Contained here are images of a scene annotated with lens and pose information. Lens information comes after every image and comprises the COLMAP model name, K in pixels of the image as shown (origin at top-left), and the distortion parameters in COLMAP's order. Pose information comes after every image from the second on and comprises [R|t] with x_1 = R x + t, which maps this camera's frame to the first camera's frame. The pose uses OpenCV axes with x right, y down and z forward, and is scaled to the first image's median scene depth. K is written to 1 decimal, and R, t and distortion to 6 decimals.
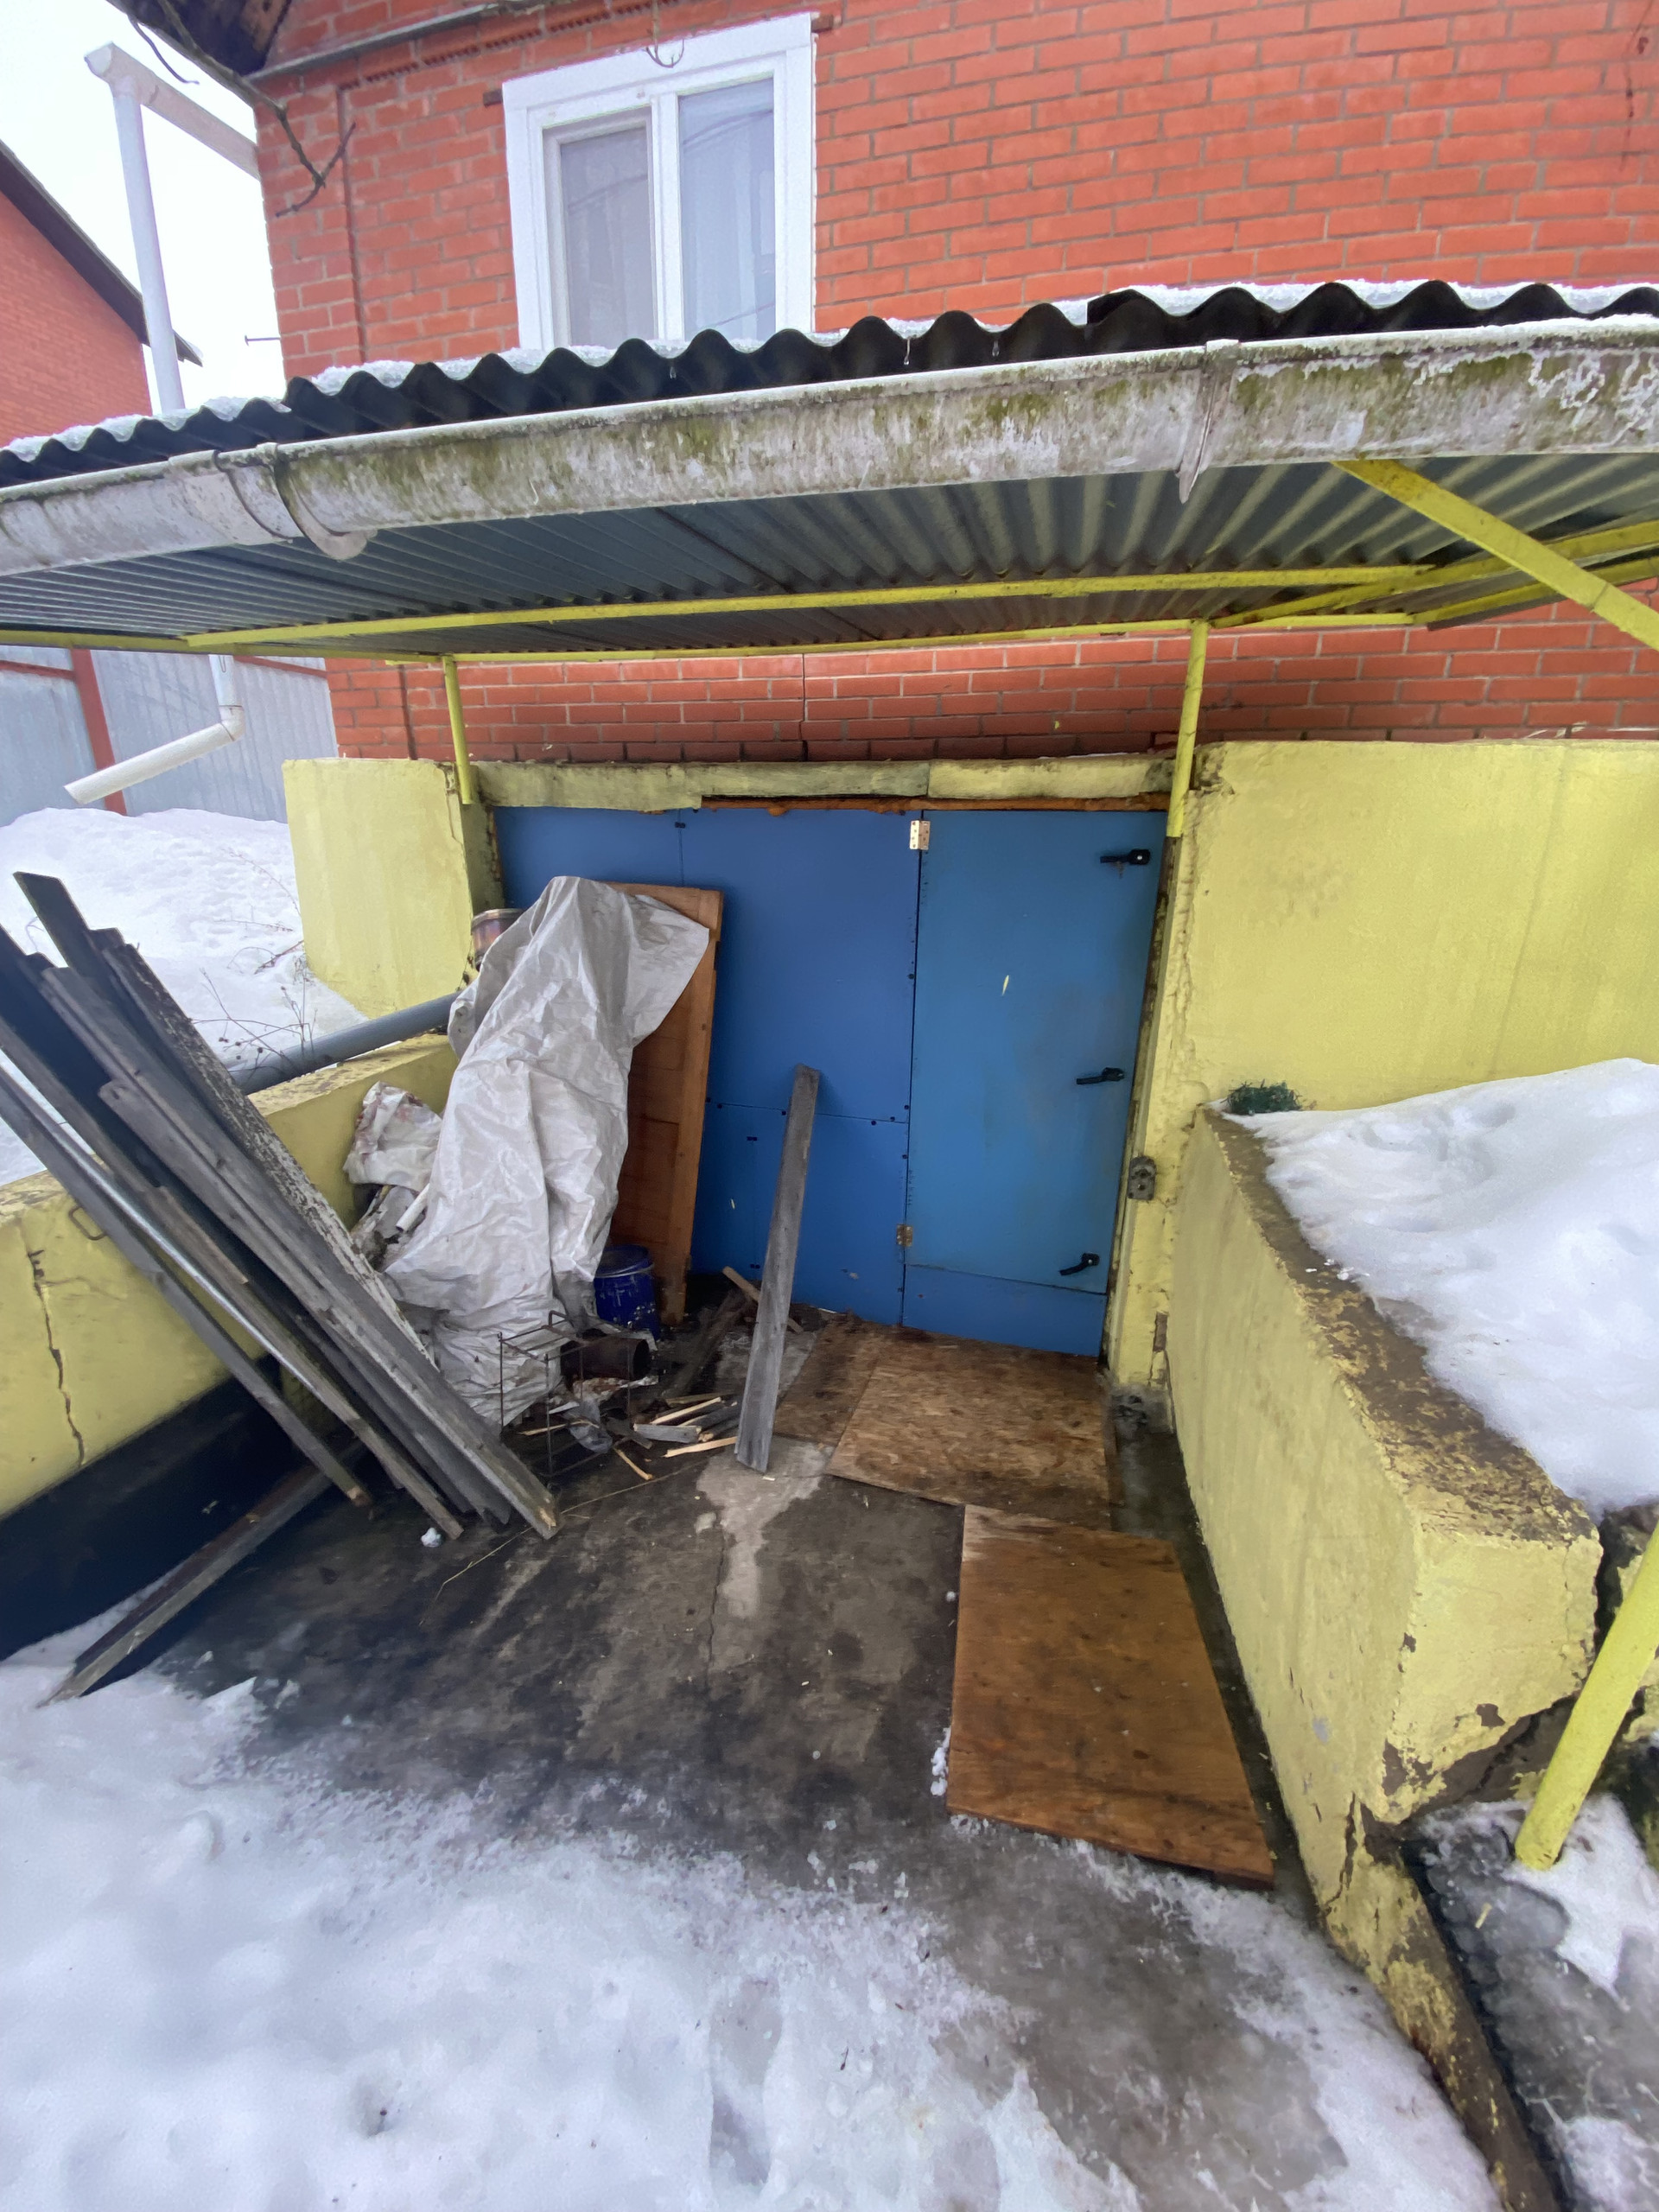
lens RADIAL K [[899.1, 0, 833.9], [0, 899.1, 1101.1], [0, 0, 1]] dist [0.019116, -0.019808]
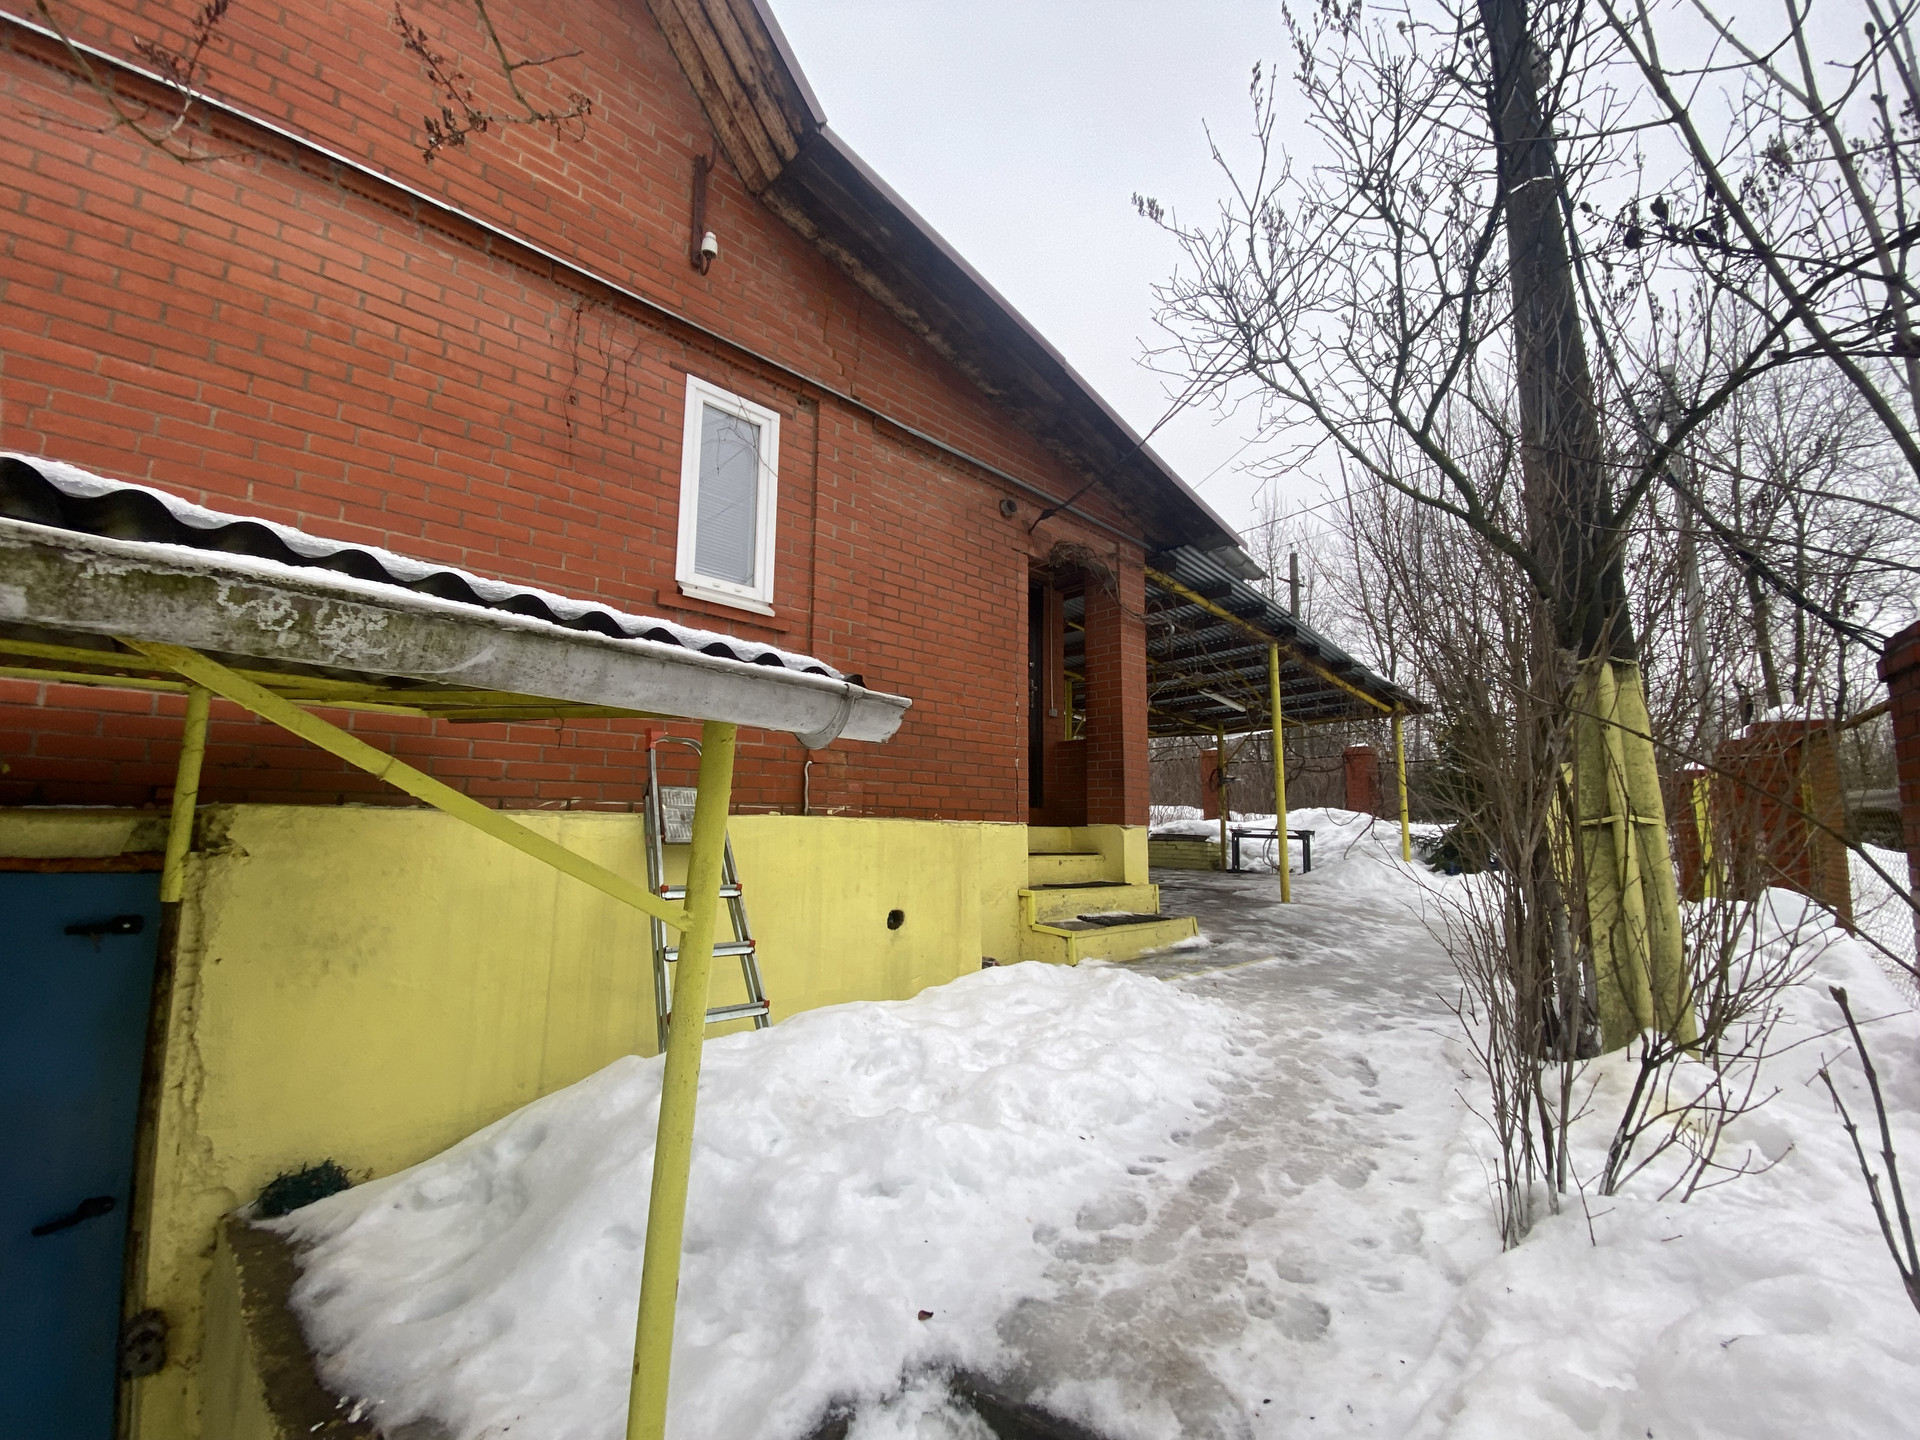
lens RADIAL K [[777.6, 0, 962.8], [0, 777.6, 721.6], [0, 0, 1]] dist [0.021386, -0.019271]
pose [[0.498819, 0.120299, 0.858317, 0.096568], [0.268068, 0.920347, -0.284783, -0.034216], [-0.824208, 0.372143, 0.426838, -0.024068]]
